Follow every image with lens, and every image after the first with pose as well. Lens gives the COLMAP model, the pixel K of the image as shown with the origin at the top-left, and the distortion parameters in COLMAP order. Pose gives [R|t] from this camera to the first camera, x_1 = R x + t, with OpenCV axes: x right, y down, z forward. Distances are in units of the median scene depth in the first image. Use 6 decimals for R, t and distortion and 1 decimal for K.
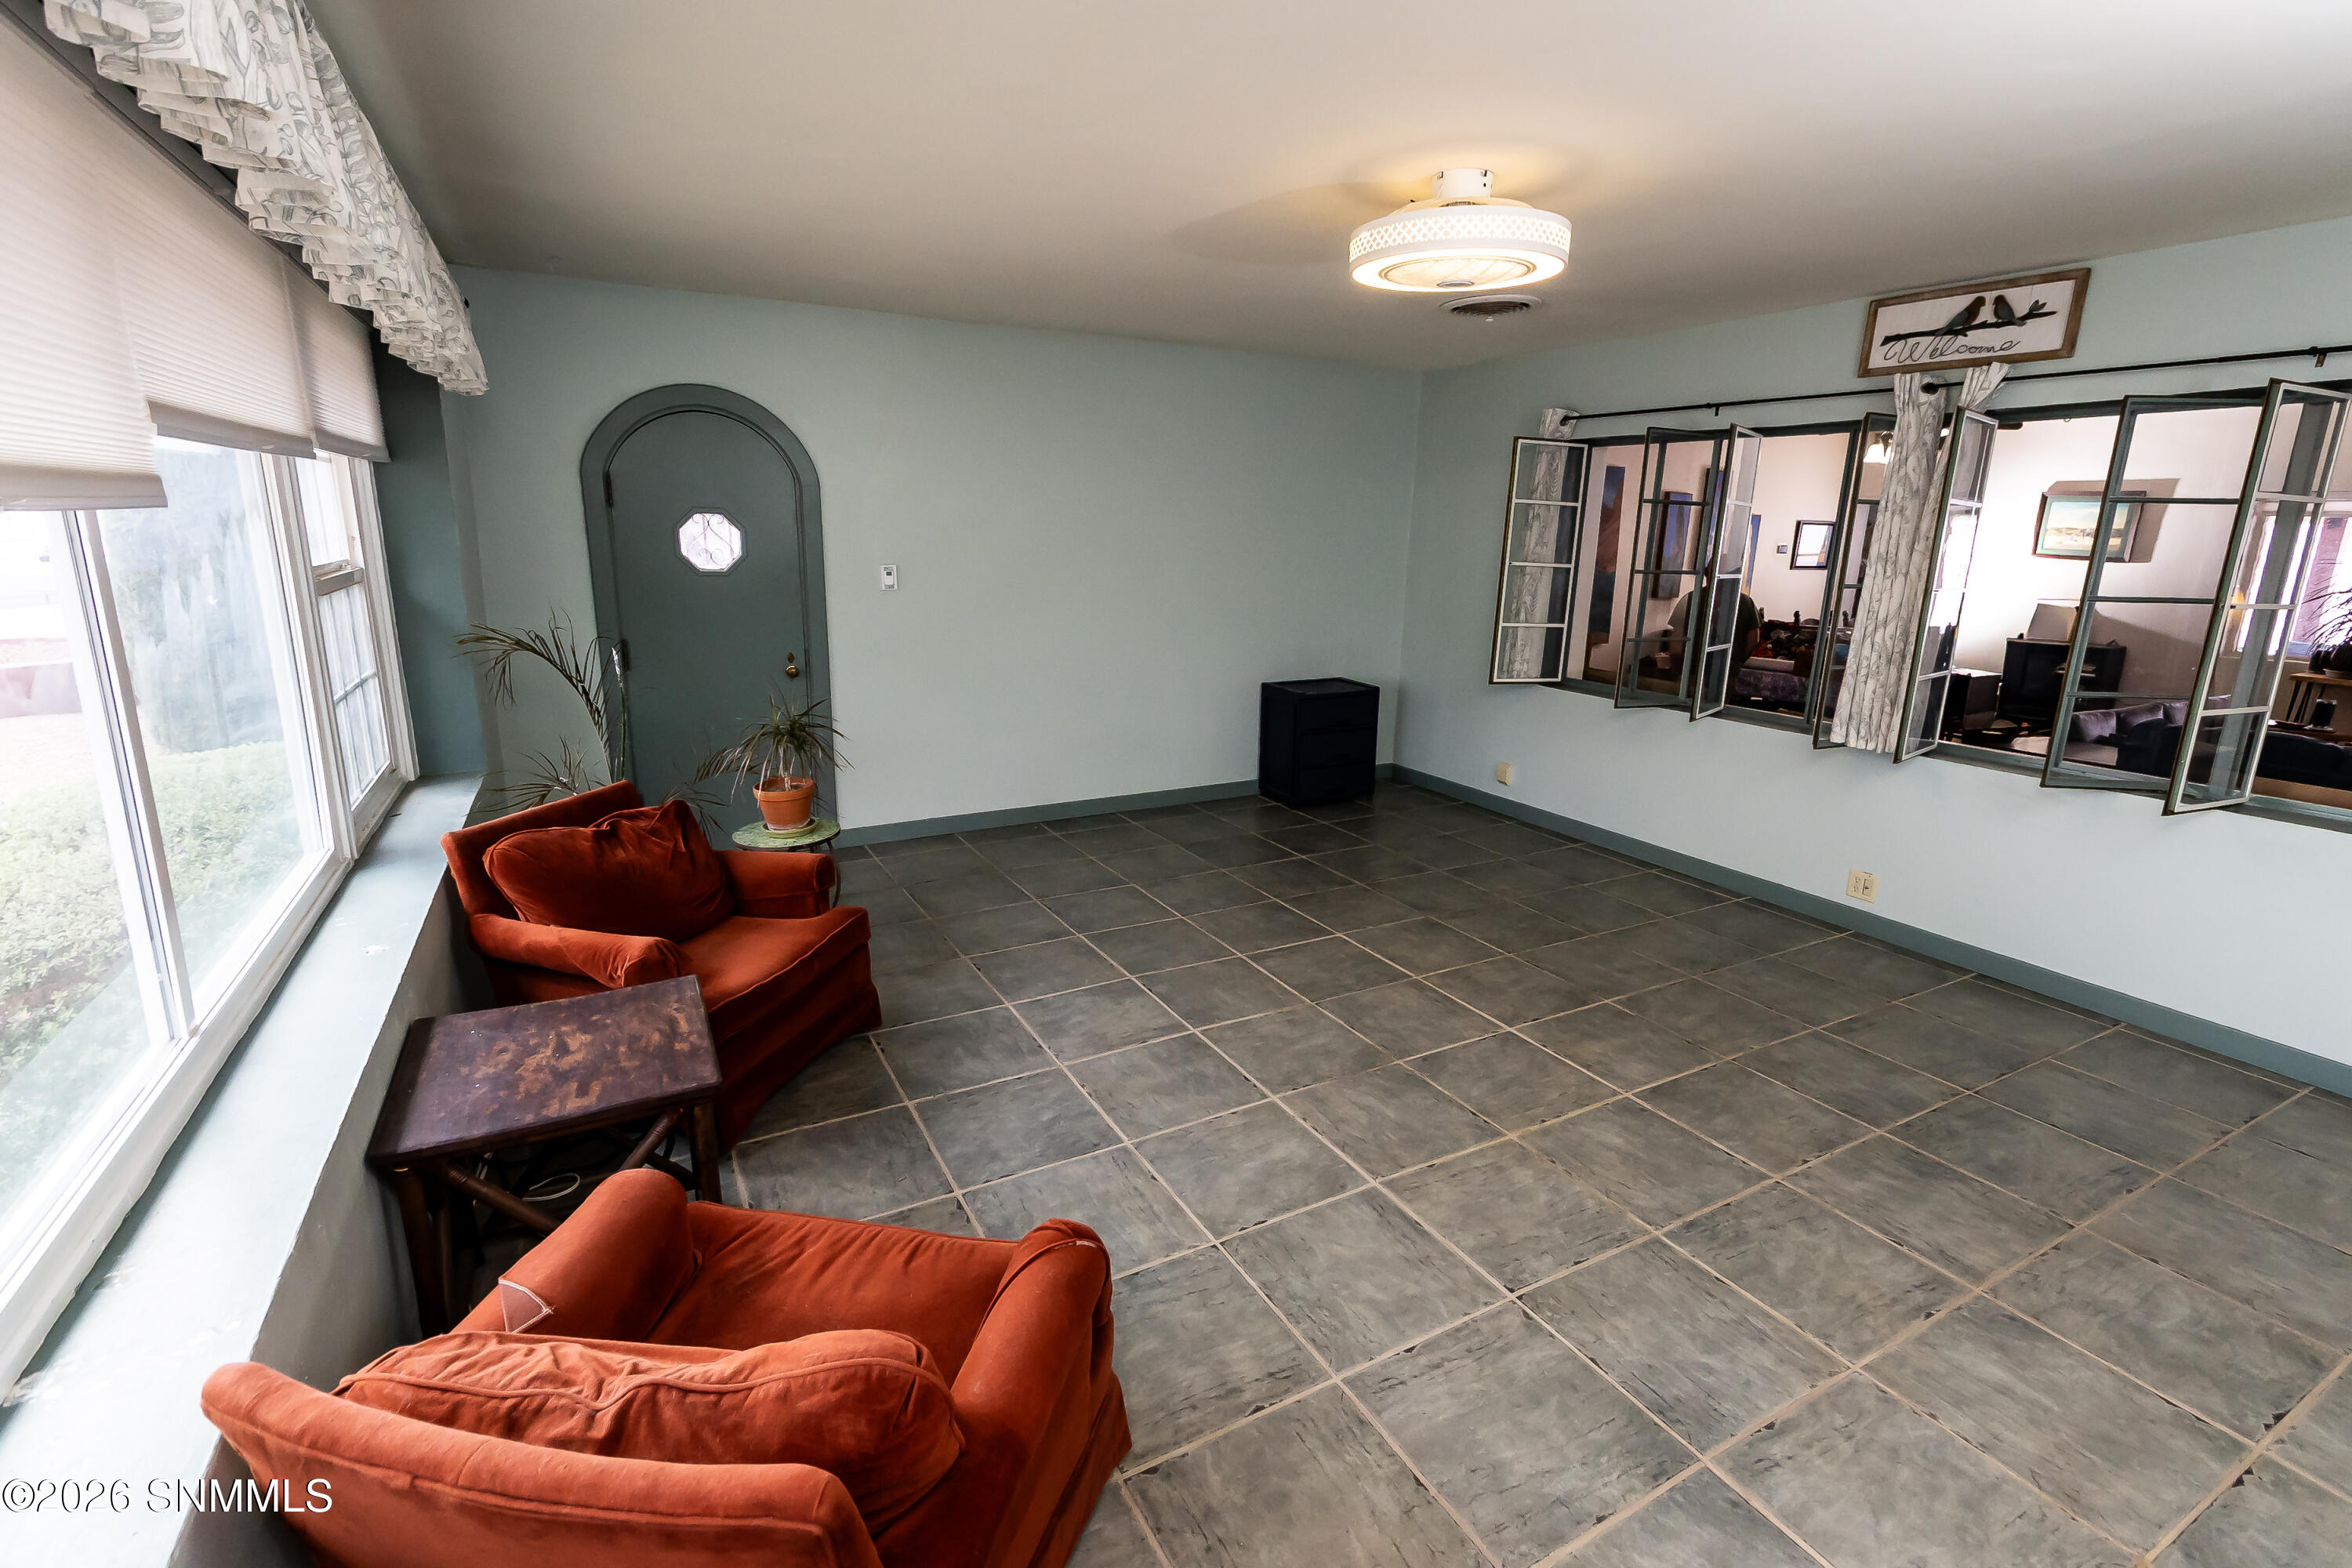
lens RADIAL K [[1076.6, 0, 1183.4], [0, 1076.6, 779.4], [0, 0, 1]] dist [-0.002182, -0.000344]
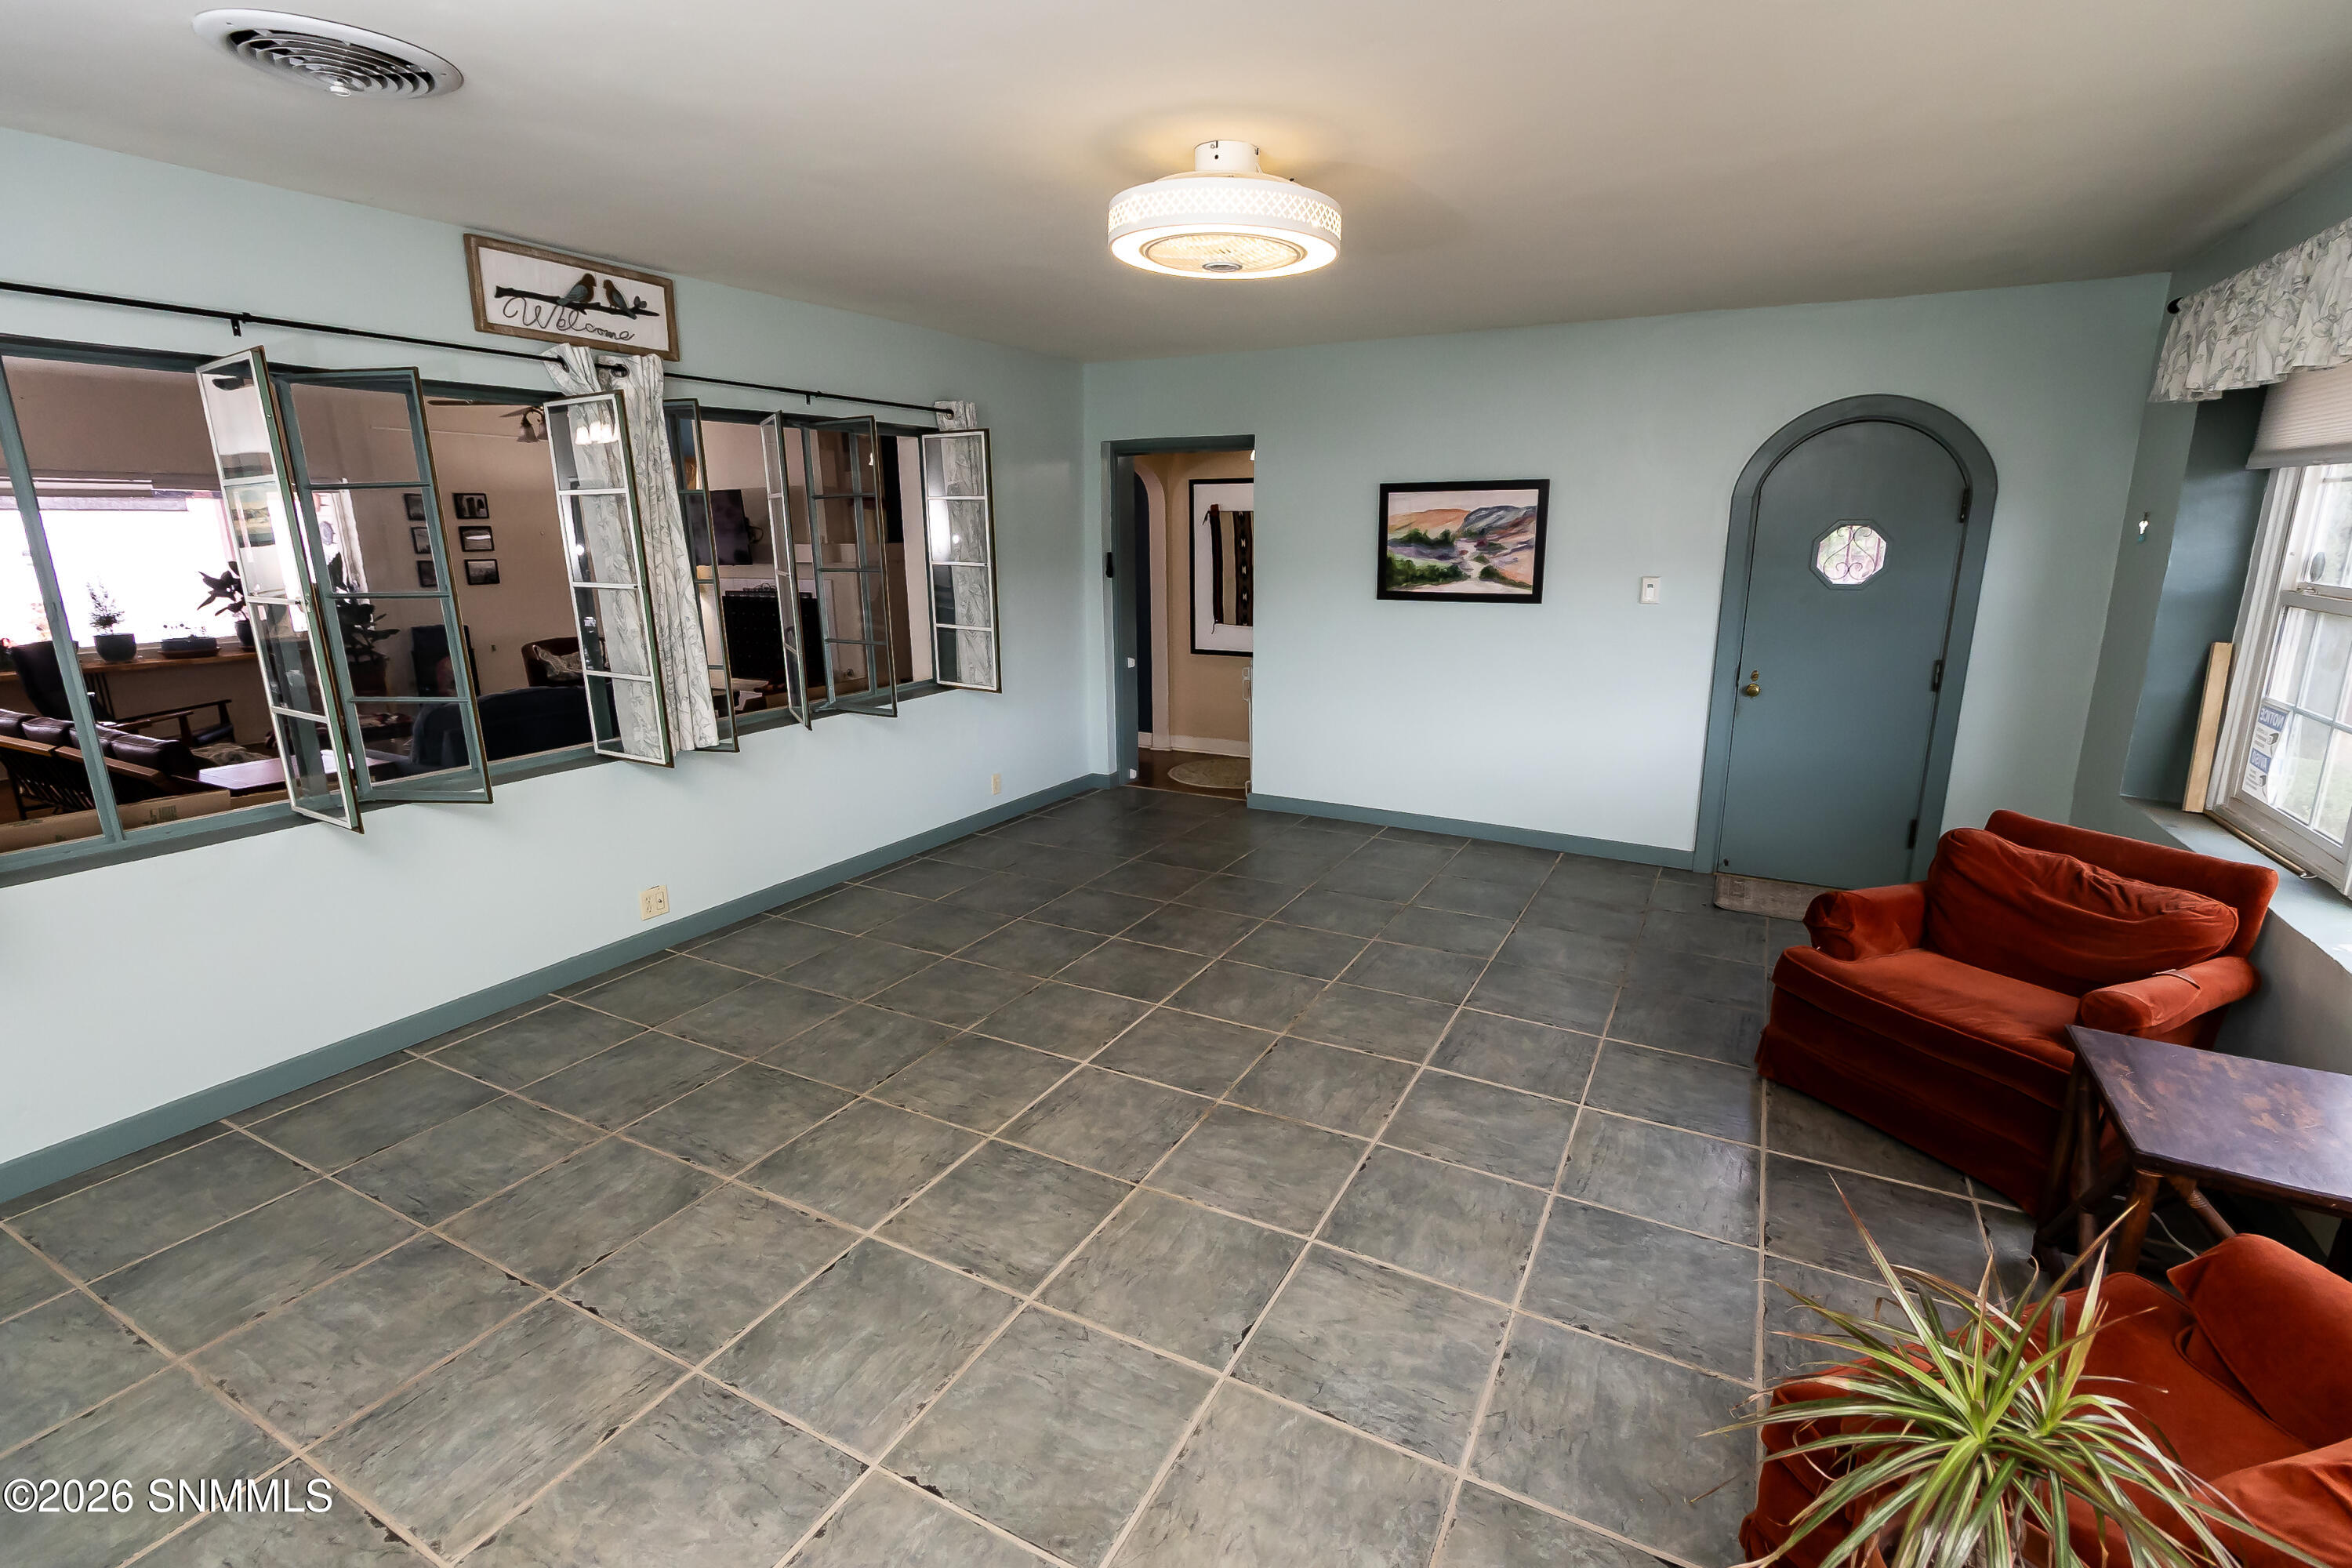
lens RADIAL K [[1076.6, 0, 1189.8], [0, 1076.6, 788.5], [0, 0, 1]] dist [-0.002182, -0.000344]
pose [[-0.552309, -0.218669, 0.804449, -0.444558], [0.185501, 0.908554, 0.374326, -0.315454], [-0.812739, 0.355969, -0.461239, 1.254166]]
